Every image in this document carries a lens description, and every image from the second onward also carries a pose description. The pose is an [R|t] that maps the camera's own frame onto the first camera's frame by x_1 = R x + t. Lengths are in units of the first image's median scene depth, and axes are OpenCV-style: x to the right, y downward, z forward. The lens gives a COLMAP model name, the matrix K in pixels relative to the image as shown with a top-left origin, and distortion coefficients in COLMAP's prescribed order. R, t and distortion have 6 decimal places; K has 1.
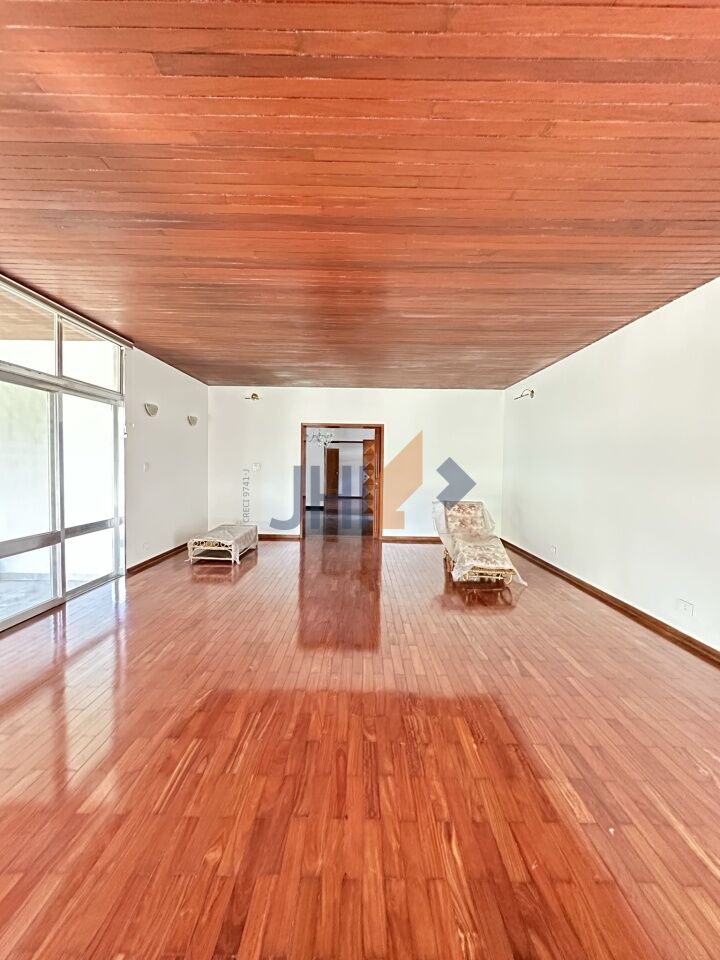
lens RADIAL K [[382.3, 0, 360.2], [0, 382.3, 481.7], [0, 0, 1]] dist [-0.000984, 0.000002]
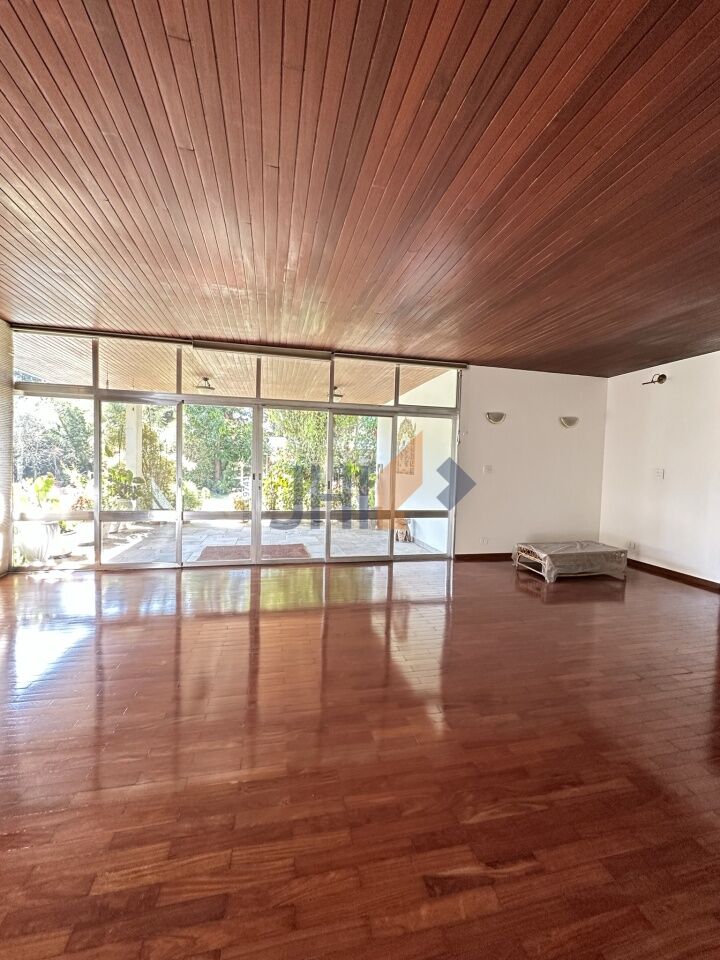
lens RADIAL K [[382.3, 0, 358.2], [0, 382.3, 478.1], [0, 0, 1]] dist [-0.000984, 0.000002]
pose [[0.224323, 0.029394, -0.974071, 0.483914], [-0.063130, 0.997884, 0.015574, -0.008696], [0.972468, 0.058000, 0.225704, 0.426040]]
